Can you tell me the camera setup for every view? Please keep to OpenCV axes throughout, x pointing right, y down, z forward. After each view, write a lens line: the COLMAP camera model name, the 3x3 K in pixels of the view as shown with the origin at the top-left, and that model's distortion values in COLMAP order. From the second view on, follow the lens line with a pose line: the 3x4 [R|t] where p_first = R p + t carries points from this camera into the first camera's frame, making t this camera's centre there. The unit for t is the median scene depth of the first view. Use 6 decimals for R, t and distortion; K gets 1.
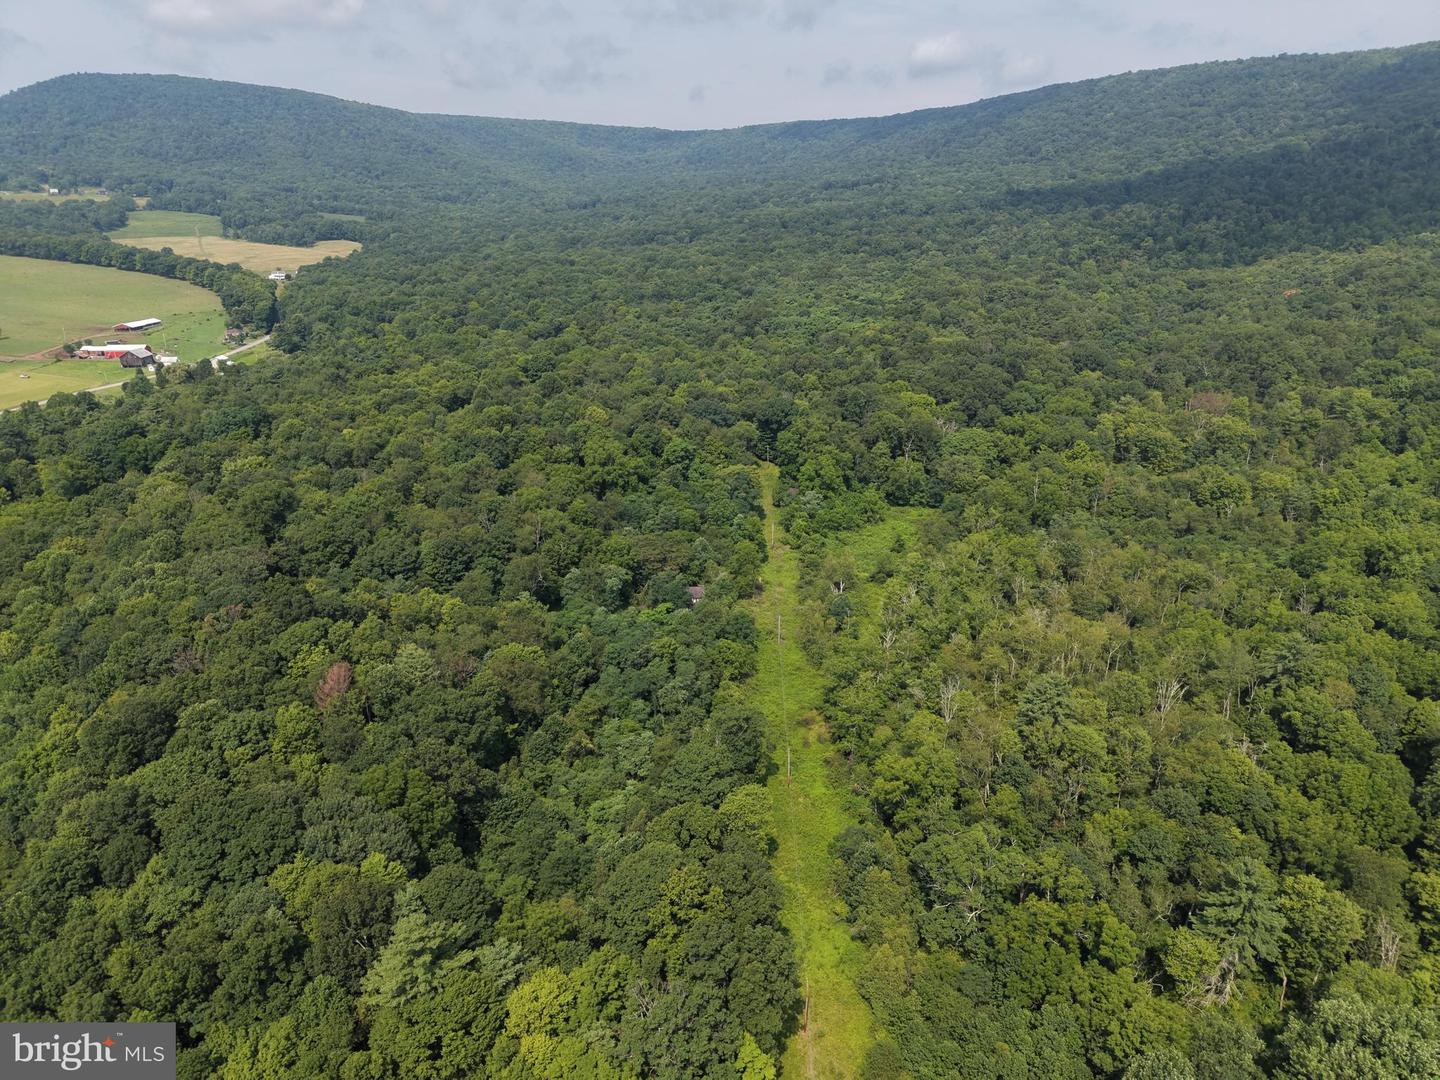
lens RADIAL K [[960.8, 0, 719.1], [0, 960.8, 541.3], [0, 0, 1]] dist [0.025661, -0.025993]
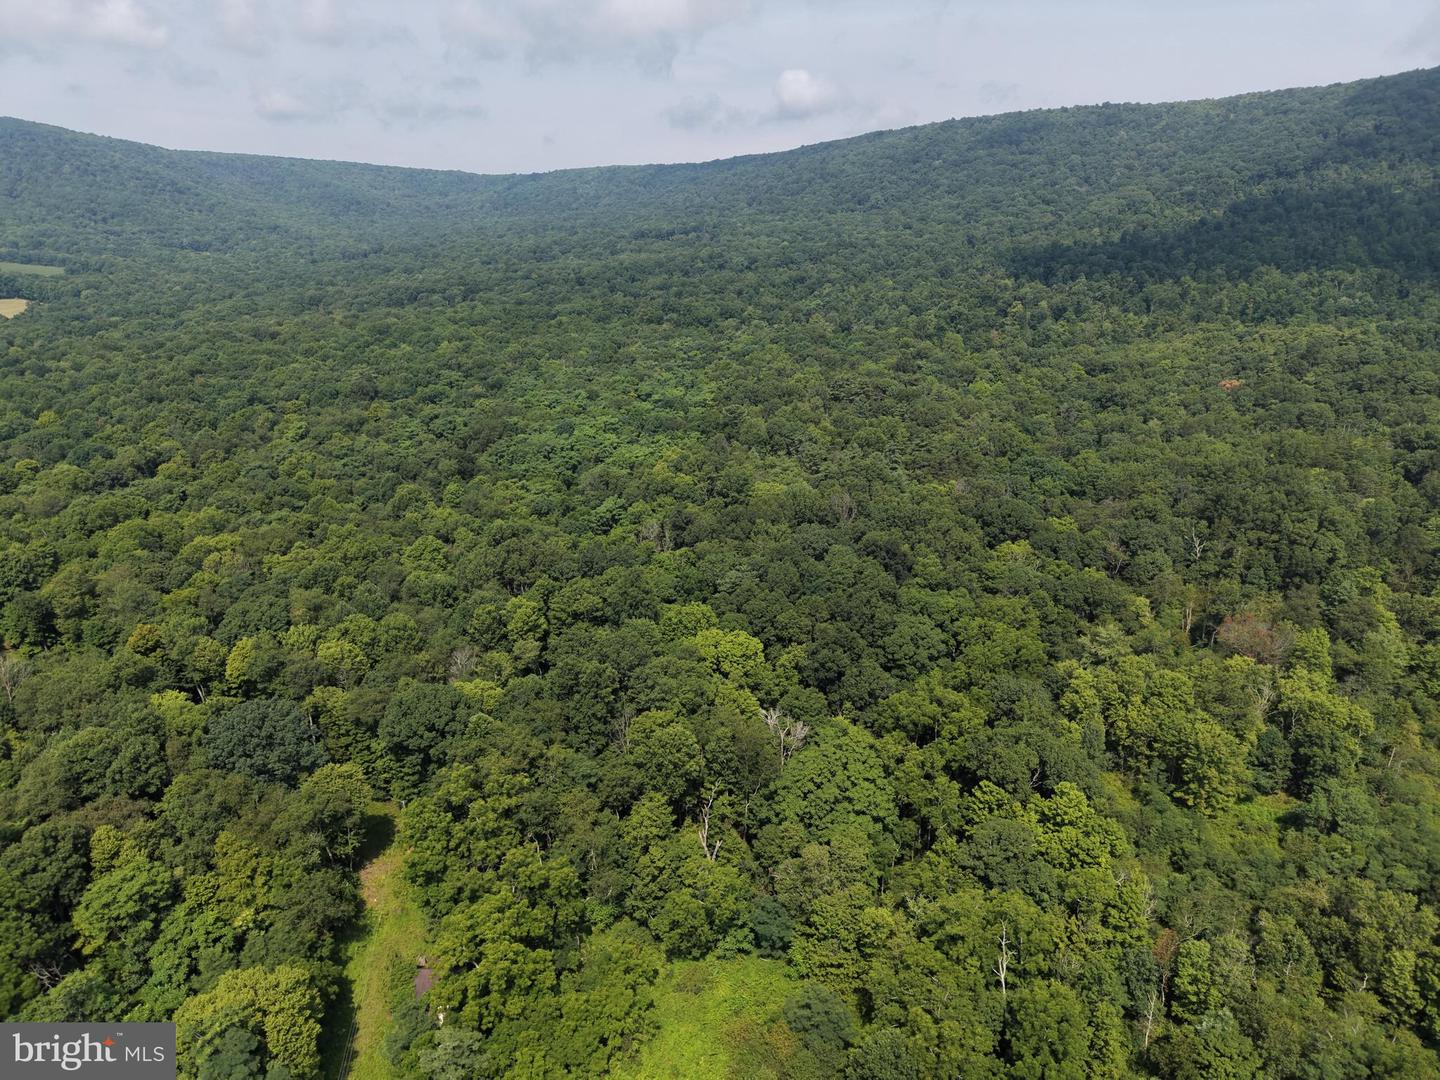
lens RADIAL K [[960.8, 0, 719.1], [0, 960.8, 541.3], [0, 0, 1]] dist [0.025661, -0.025993]
pose [[0.986445, -0.043623, 0.158190, 0.077434], [0.050612, 0.997900, -0.040426, -0.116142], [-0.156095, 0.047884, 0.986581, 0.309801]]
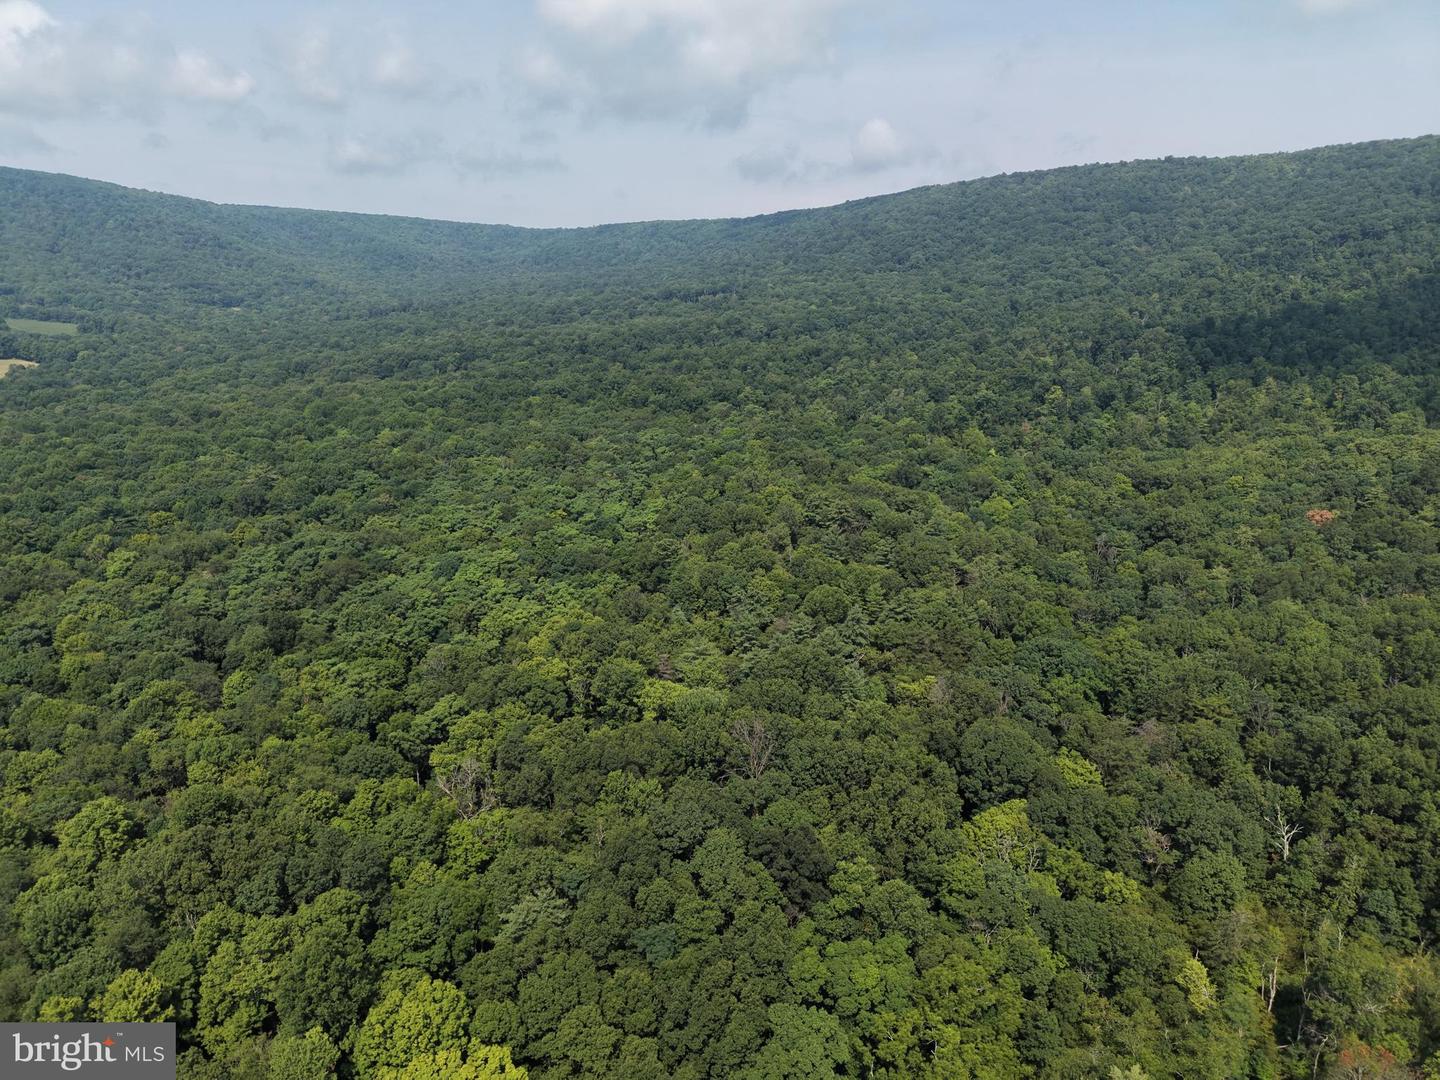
lens RADIAL K [[960.8, 0, 719.1], [0, 960.8, 541.3], [0, 0, 1]] dist [0.025661, -0.025993]
pose [[0.994661, -0.016125, 0.101925, 0.163374], [0.025333, 0.995646, -0.089701, -0.182148], [-0.100035, 0.091805, 0.990740, 0.429323]]
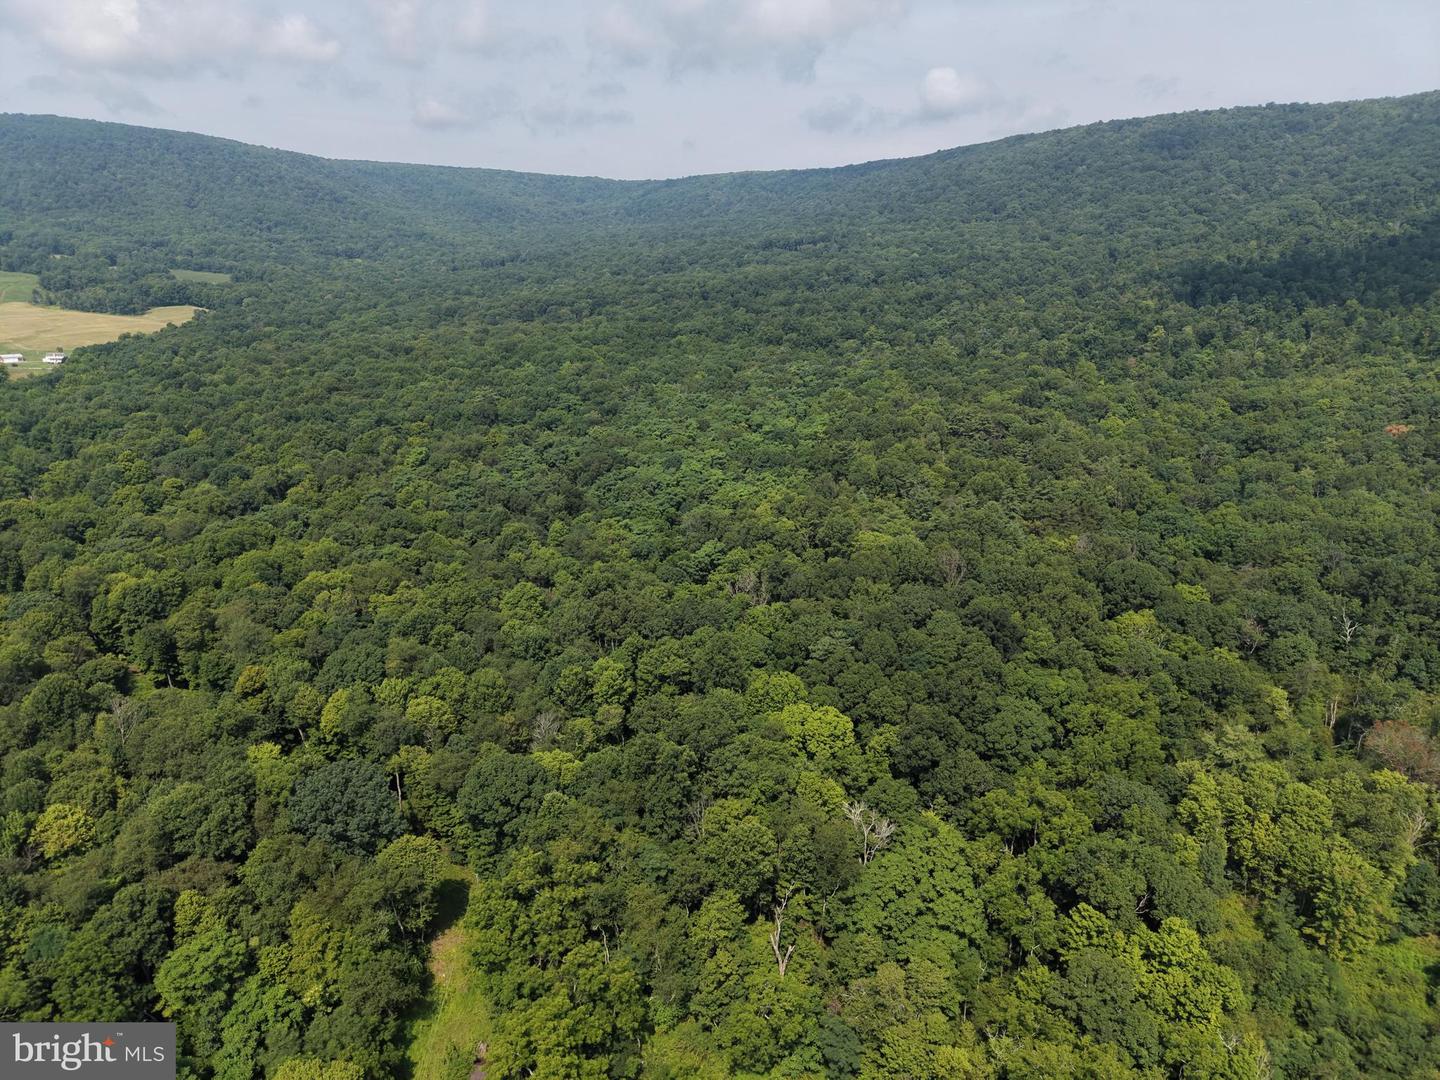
lens RADIAL K [[960.8, 0, 719.1], [0, 960.8, 541.3], [0, 0, 1]] dist [0.025661, -0.025993]
pose [[0.999407, -0.004113, 0.034182, 0.088434], [0.005623, 0.999007, -0.044195, -0.139191], [-0.033967, 0.044361, 0.998438, 0.318160]]
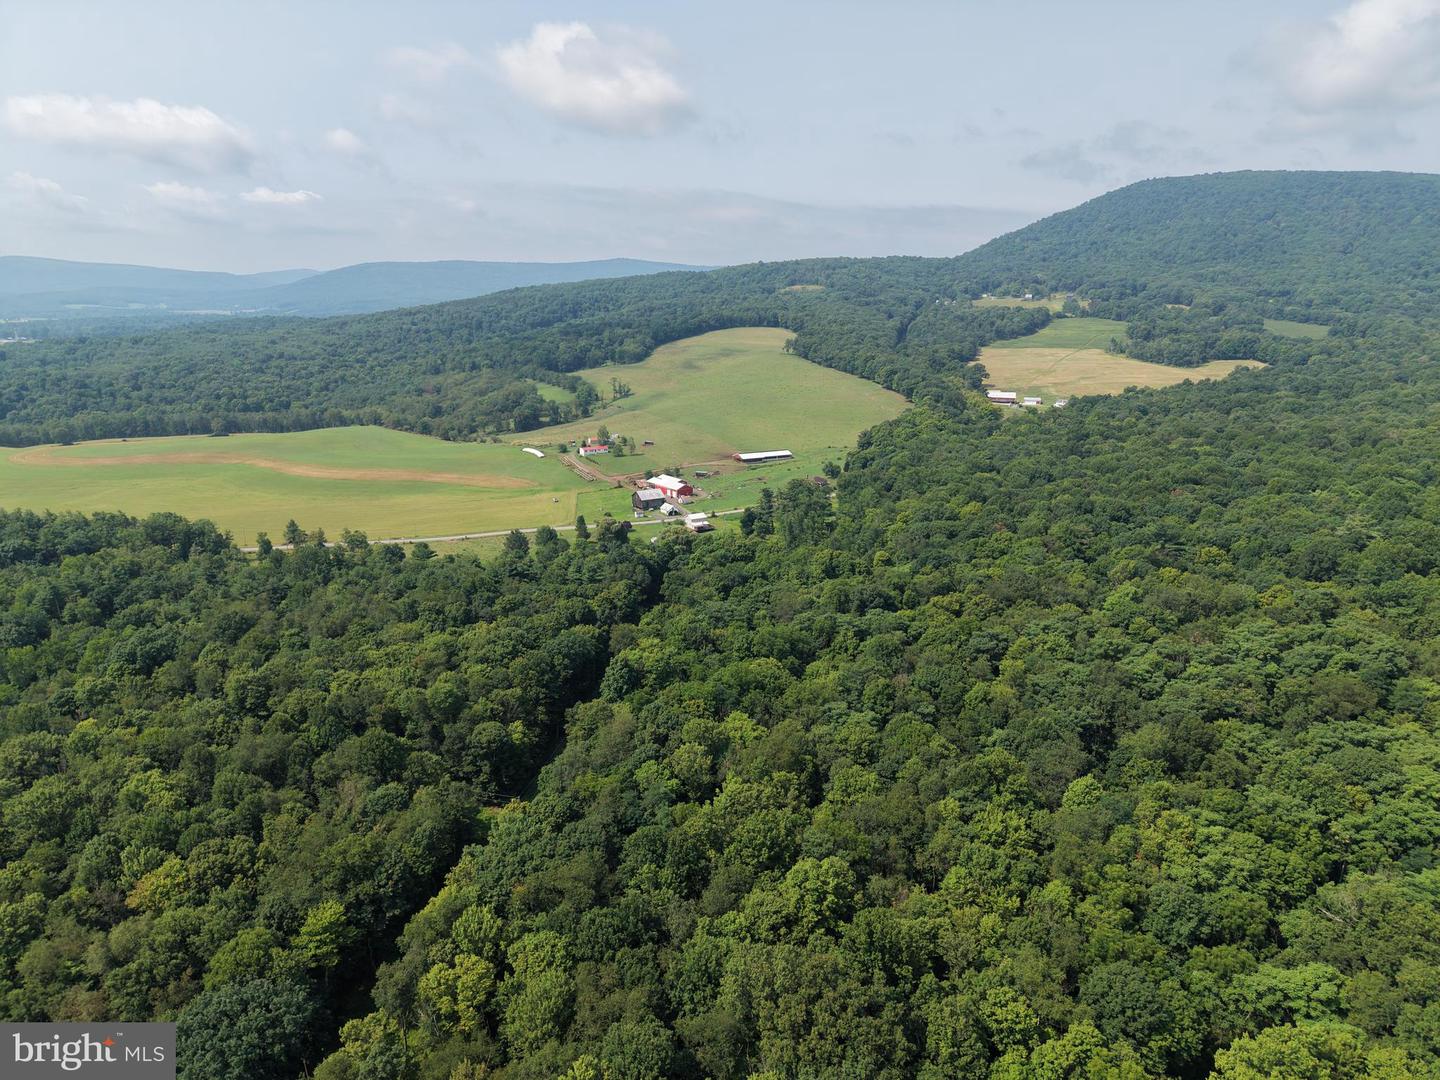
lens RADIAL K [[960.8, 0, 719.1], [0, 960.8, 541.3], [0, 0, 1]] dist [0.025661, -0.025993]
pose [[0.484254, 0.219087, -0.847053, 0.195917], [-0.290462, 0.953489, 0.080561, -0.228051], [0.825306, 0.207025, 0.525368, 0.547651]]
